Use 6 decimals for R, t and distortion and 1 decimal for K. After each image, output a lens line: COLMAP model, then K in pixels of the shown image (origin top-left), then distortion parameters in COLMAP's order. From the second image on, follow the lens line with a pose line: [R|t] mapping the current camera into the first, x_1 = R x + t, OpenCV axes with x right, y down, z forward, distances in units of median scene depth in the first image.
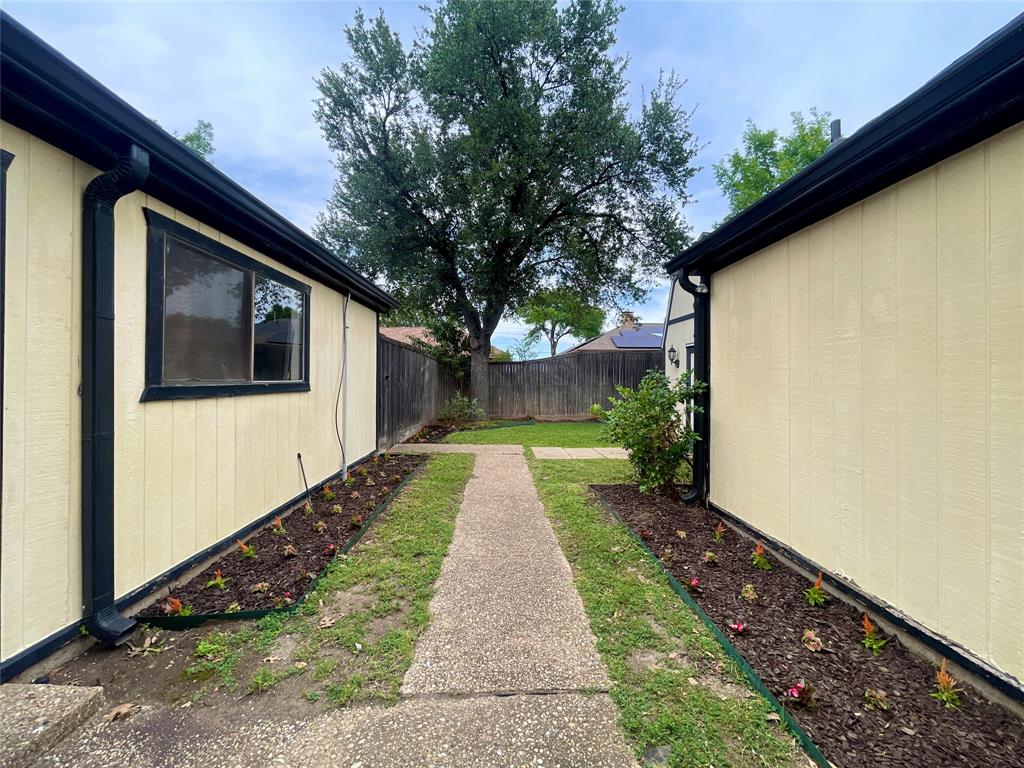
lens RADIAL K [[415.8, 0, 509.2], [0, 415.8, 378.1], [0, 0, 1]] dist [-0.000537, -0.000025]
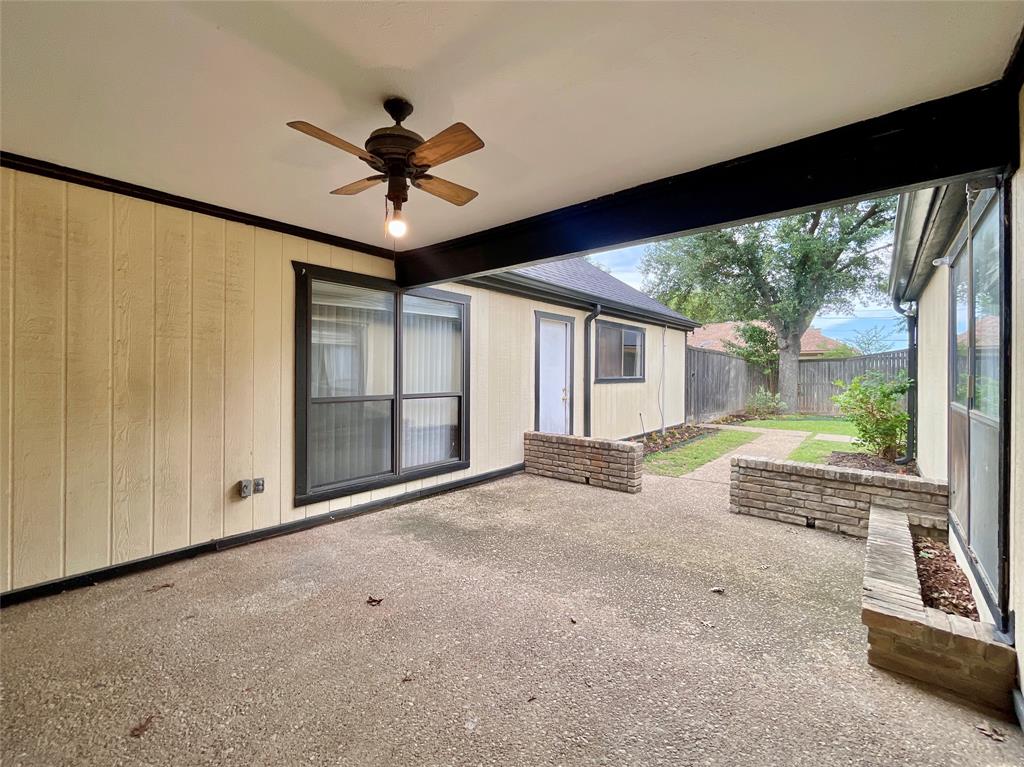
lens RADIAL K [[415.8, 0, 509.2], [0, 415.8, 377.6], [0, 0, 1]] dist [-0.000537, -0.000025]
pose [[0.739384, 0.003799, -0.673274, 0.193943], [0.001084, 0.999976, 0.006833, -0.002714], [0.673284, -0.005782, 0.739362, -0.469965]]
